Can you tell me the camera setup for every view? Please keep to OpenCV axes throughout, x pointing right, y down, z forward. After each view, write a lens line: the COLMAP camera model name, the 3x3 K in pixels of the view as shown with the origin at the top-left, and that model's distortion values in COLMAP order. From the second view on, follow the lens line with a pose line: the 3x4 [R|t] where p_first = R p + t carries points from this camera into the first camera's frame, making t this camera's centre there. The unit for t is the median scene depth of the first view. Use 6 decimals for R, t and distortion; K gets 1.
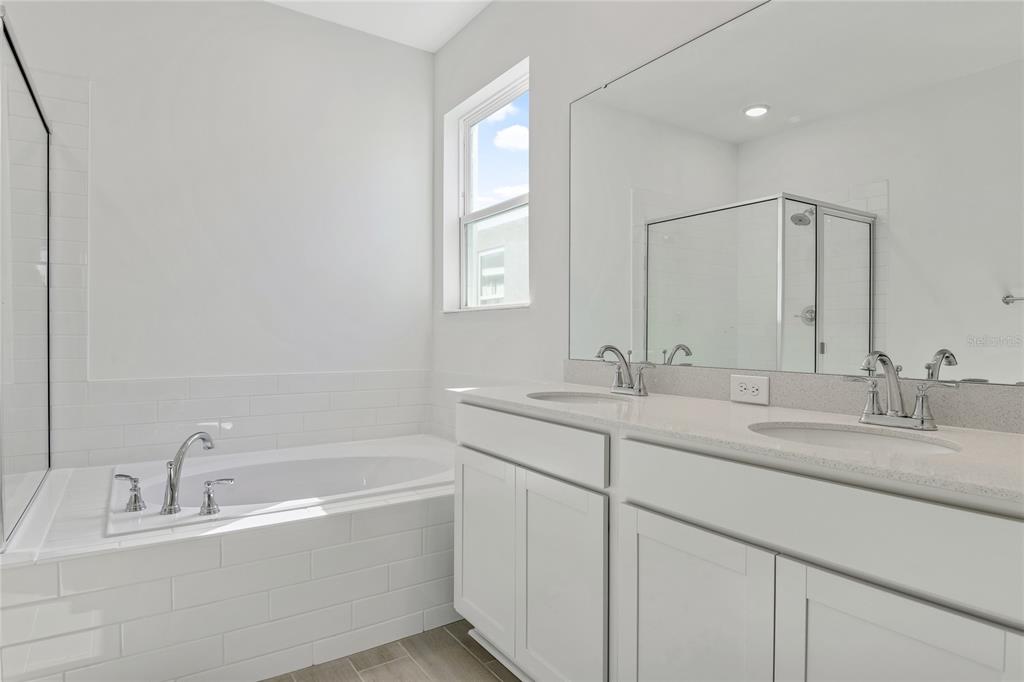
lens RADIAL K [[583.0, 0, 510.2], [0, 583.0, 331.9], [0, 0, 1]] dist [-0.003337, -0.002268]
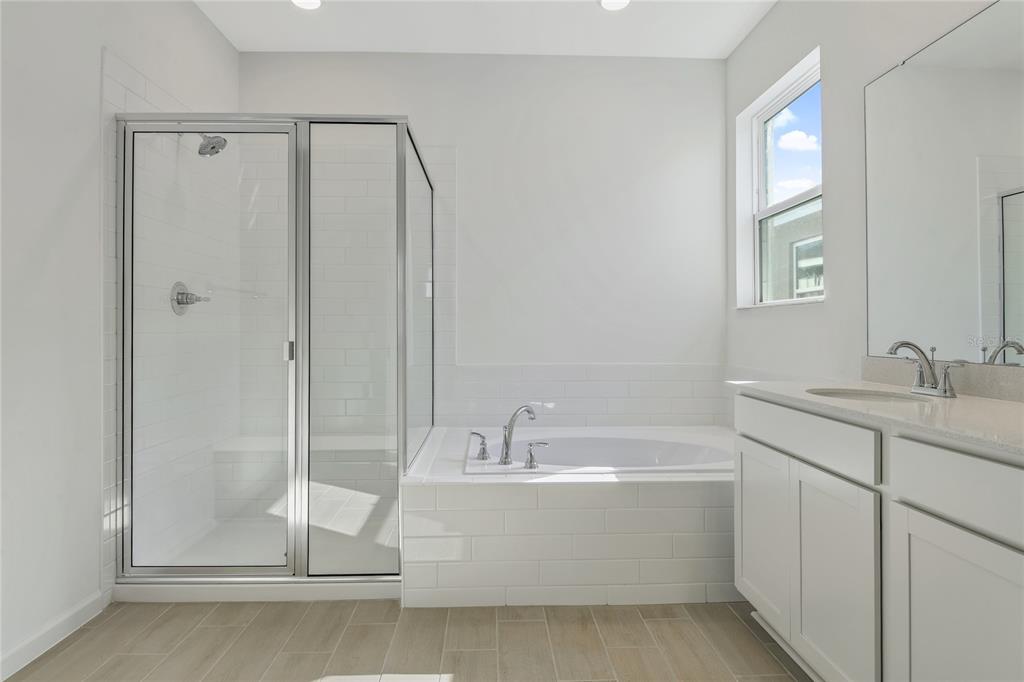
lens RADIAL K [[583.0, 0, 510.2], [0, 583.0, 331.9], [0, 0, 1]] dist [-0.003337, -0.002268]
pose [[0.856476, -0.001356, -0.516186, 0.106795], [0.005262, 0.999968, 0.006103, -0.001366], [0.516160, -0.007943, 0.856455, -0.127426]]
